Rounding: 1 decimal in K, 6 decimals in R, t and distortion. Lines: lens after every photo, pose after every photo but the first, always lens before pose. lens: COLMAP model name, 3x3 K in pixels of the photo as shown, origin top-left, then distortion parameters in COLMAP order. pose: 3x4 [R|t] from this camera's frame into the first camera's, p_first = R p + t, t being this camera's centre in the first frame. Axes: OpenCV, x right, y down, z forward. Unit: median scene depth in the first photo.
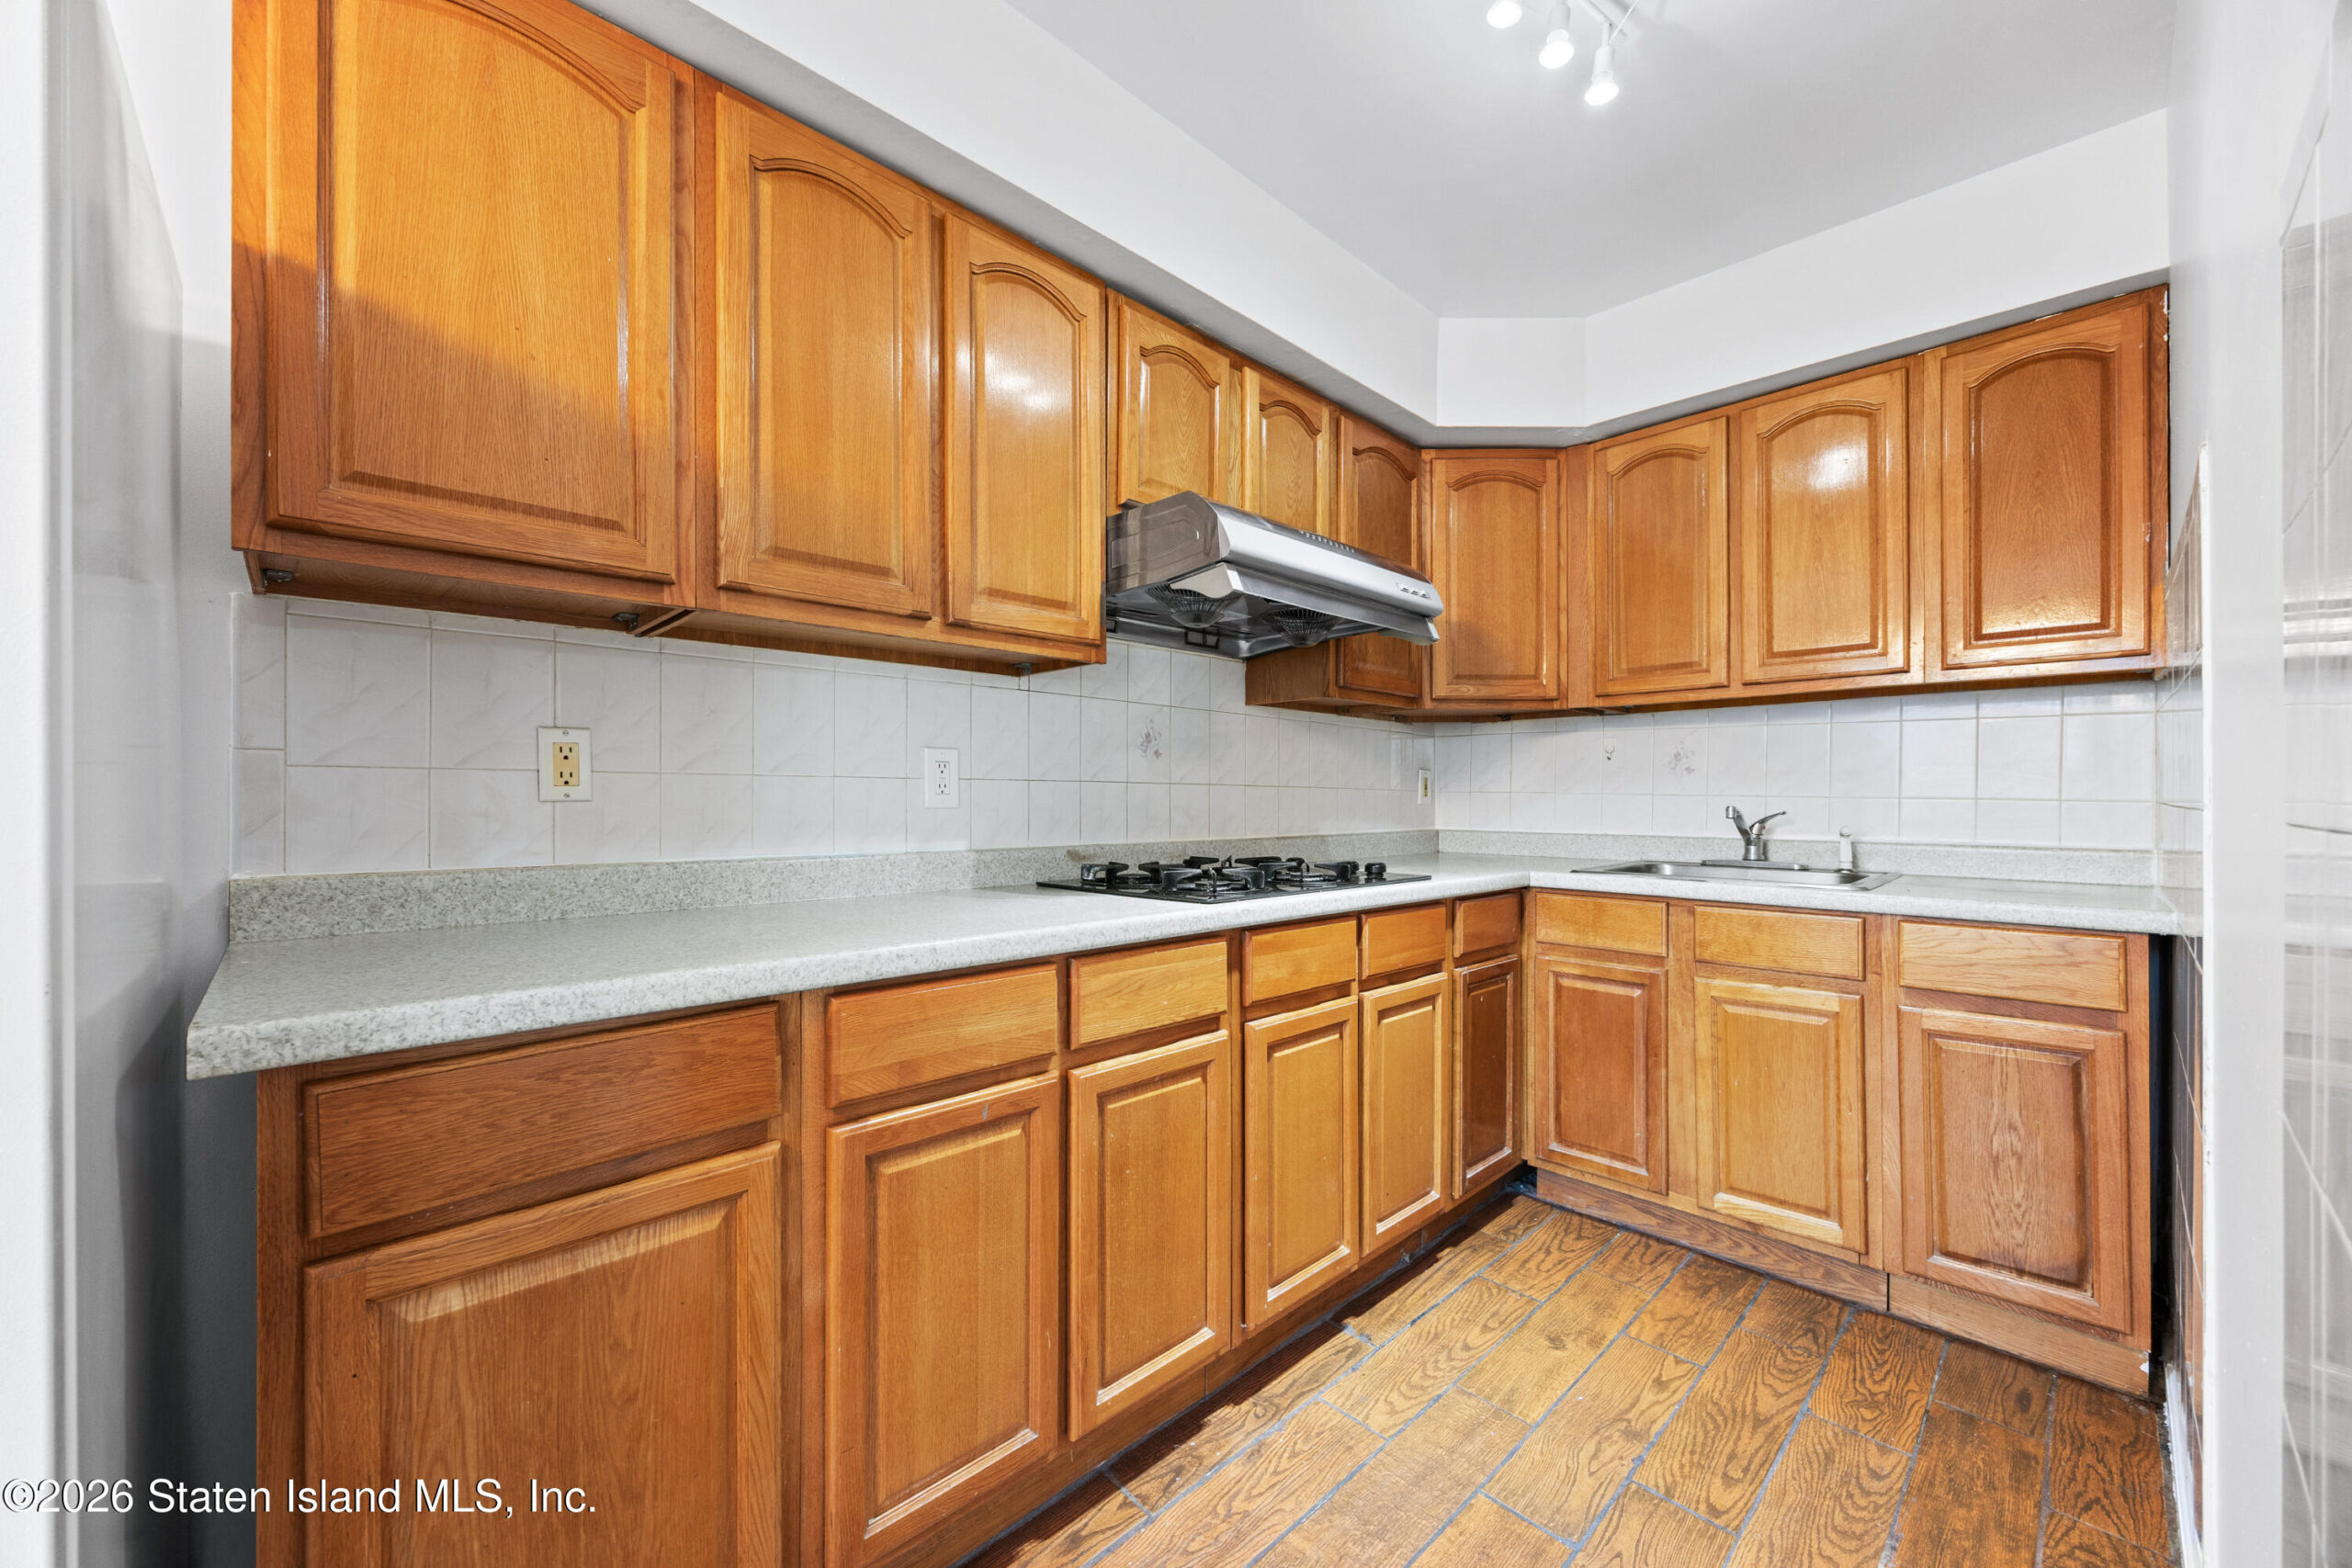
lens RADIAL K [[902.9, 0, 1171.7], [0, 902.9, 801.2], [0, 0, 1]] dist [-0.003348, 0.000271]
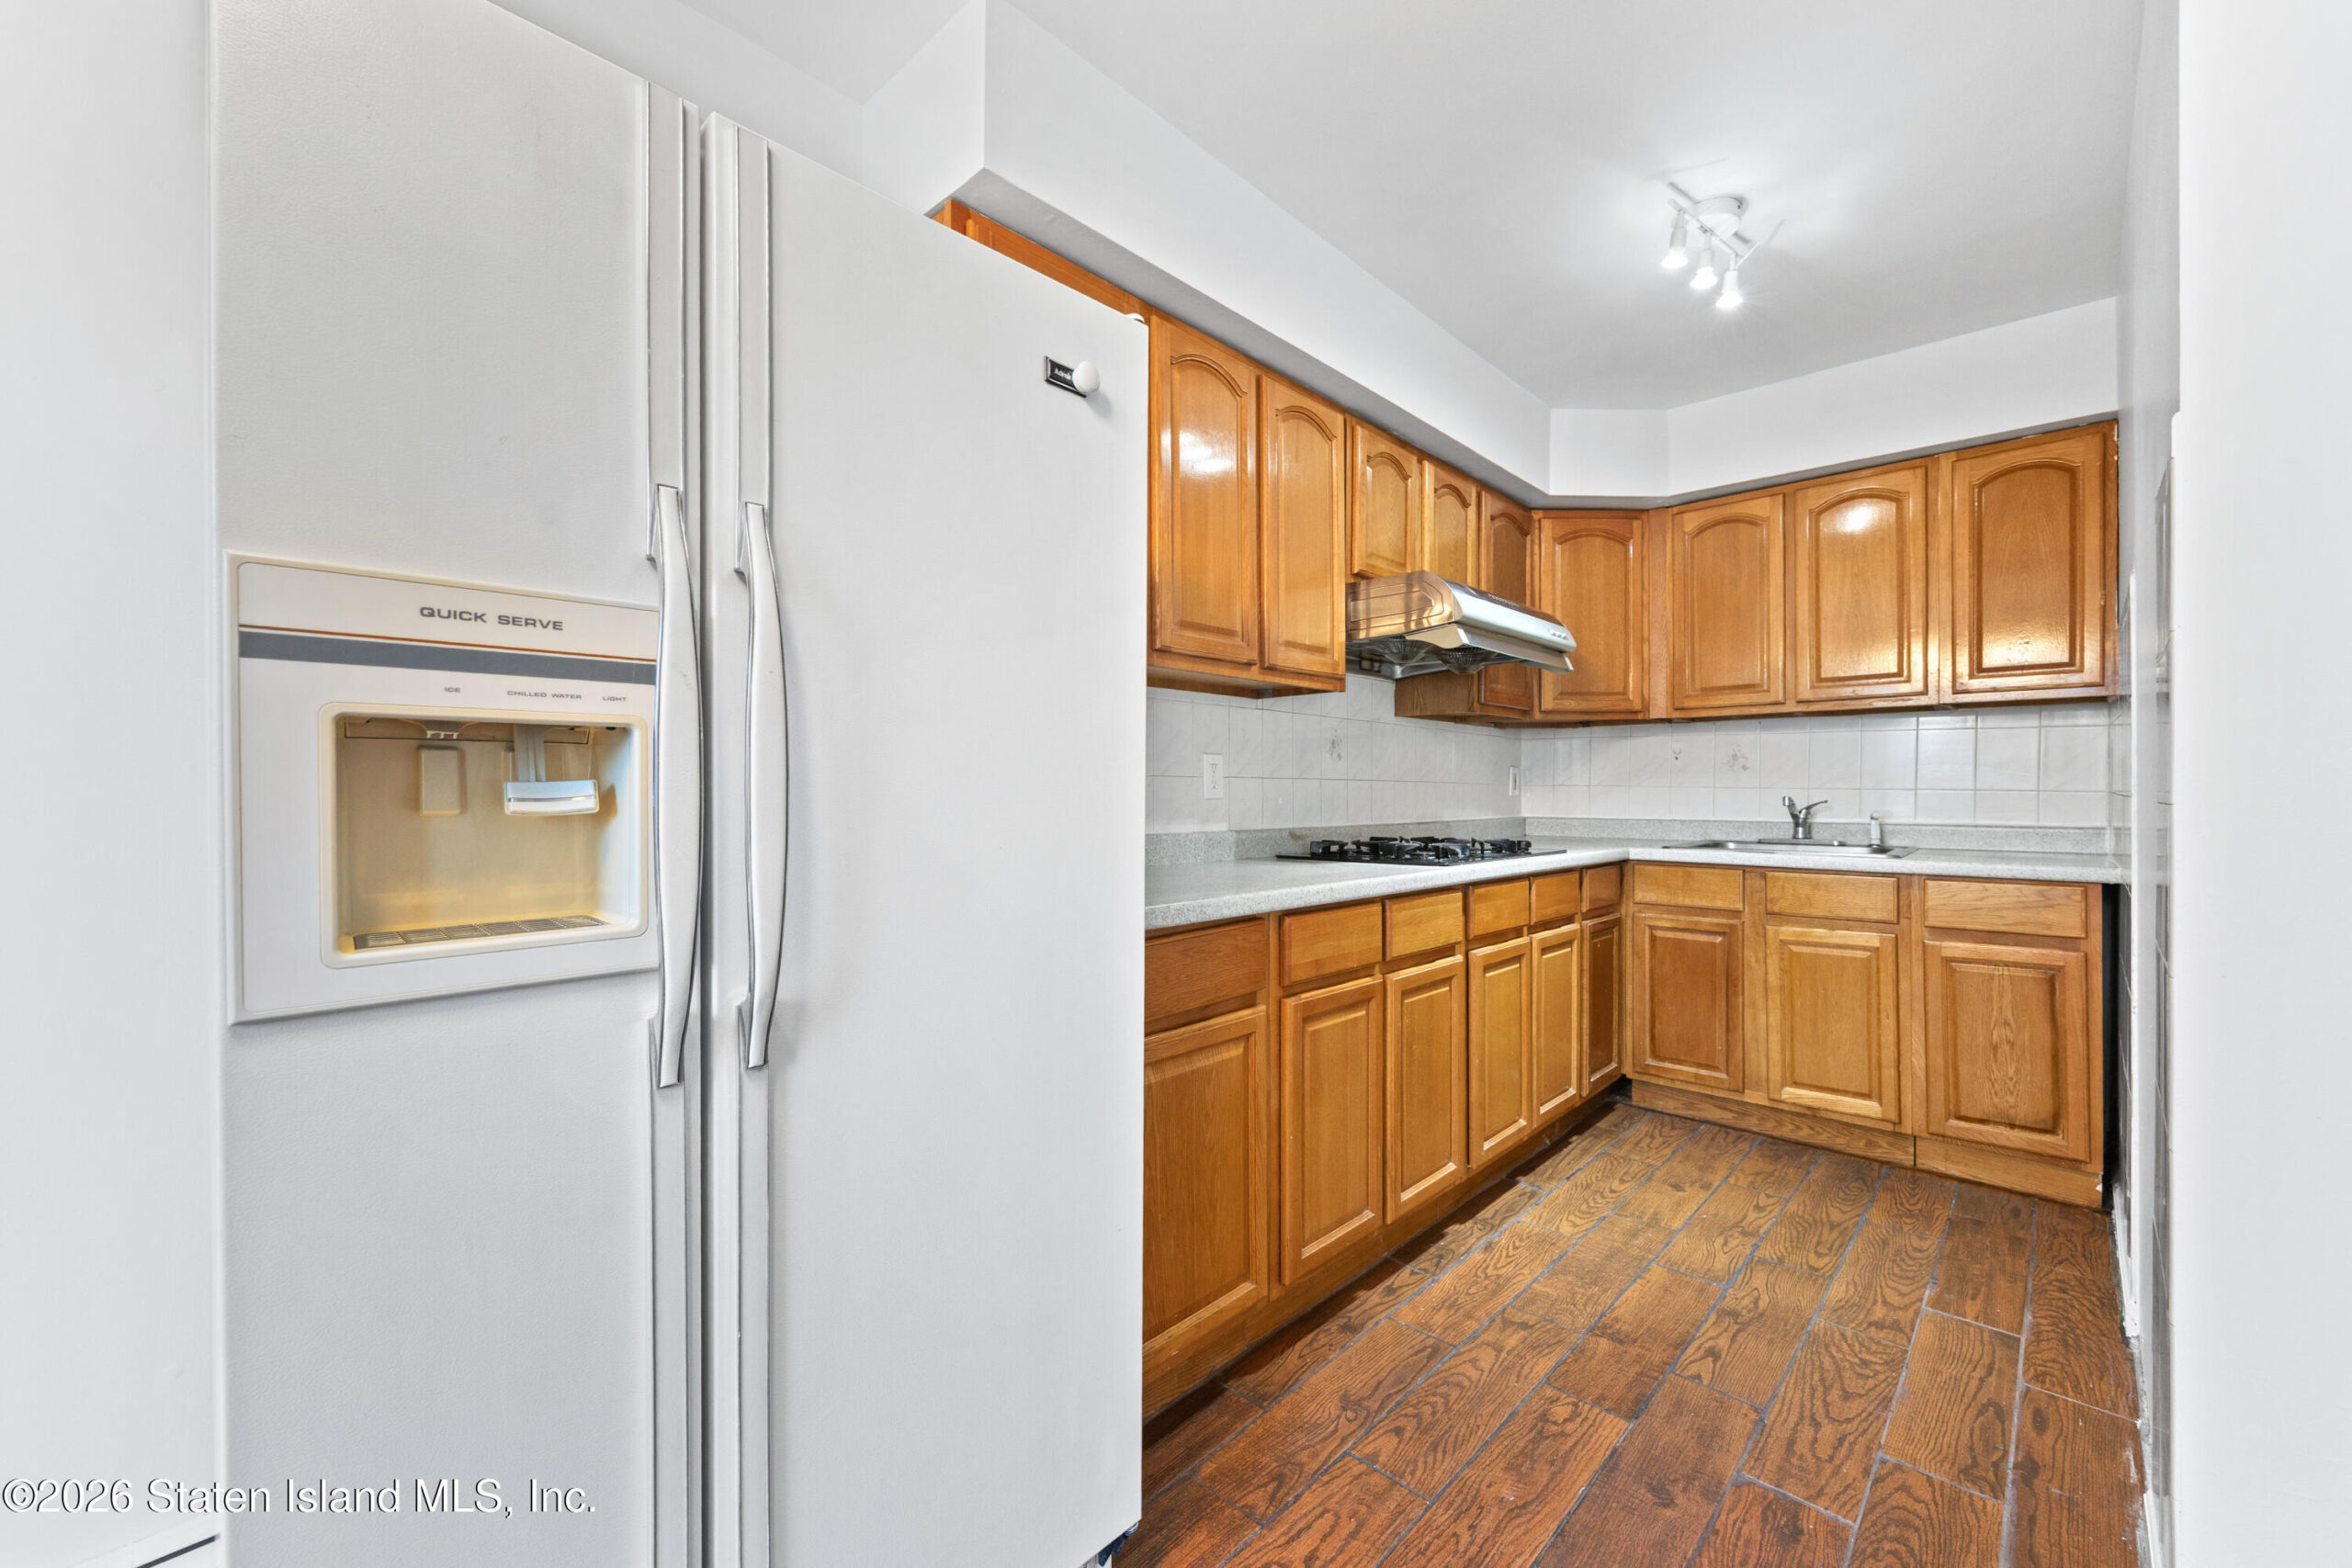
lens RADIAL K [[902.9, 0, 1165.8], [0, 902.9, 798.0], [0, 0, 1]] dist [-0.003348, 0.000271]
pose [[0.999886, -0.002769, 0.014858, -0.390140], [0.002706, 0.999987, 0.004227, 0.000374], [-0.014869, -0.004186, 0.999881, -0.375901]]
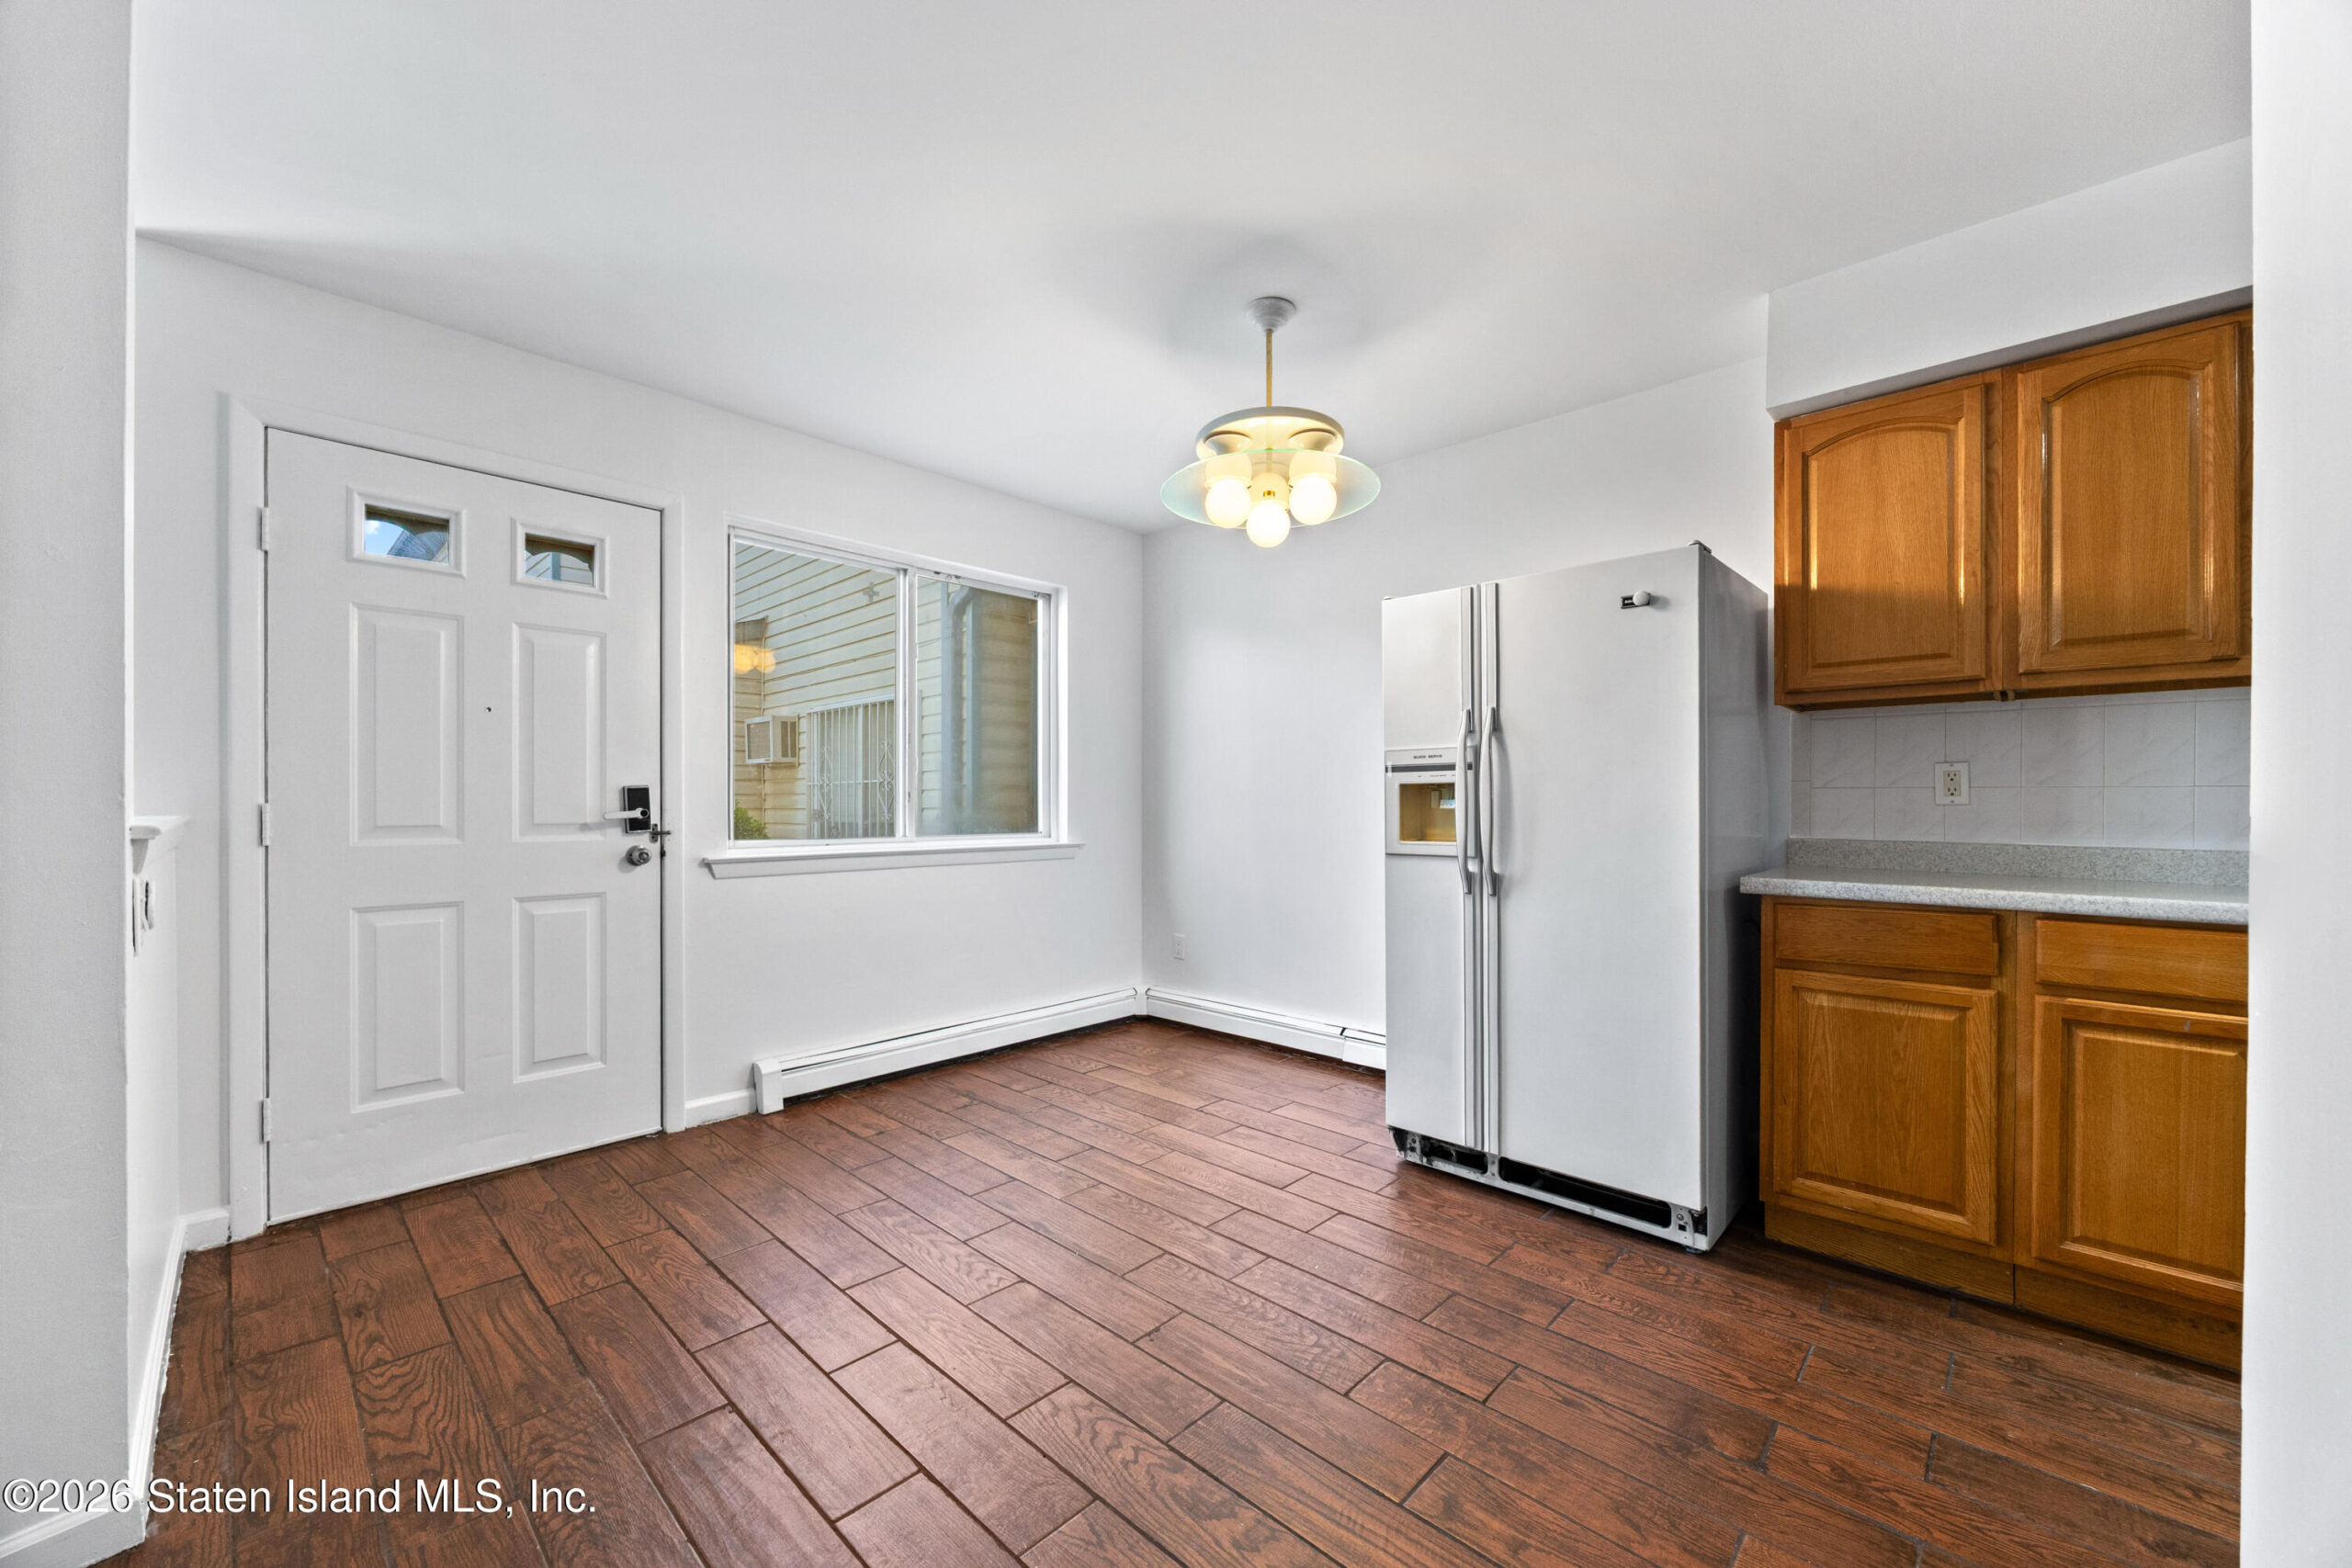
lens RADIAL K [[902.9, 0, 1154.0], [0, 902.9, 796.1], [0, 0, 1]] dist [-0.003348, 0.000271]
pose [[0.022213, -0.005973, -0.999735, 0.835582], [-0.003294, 0.999976, -0.006047, -0.000759], [0.999748, 0.003427, 0.022193, -0.463726]]
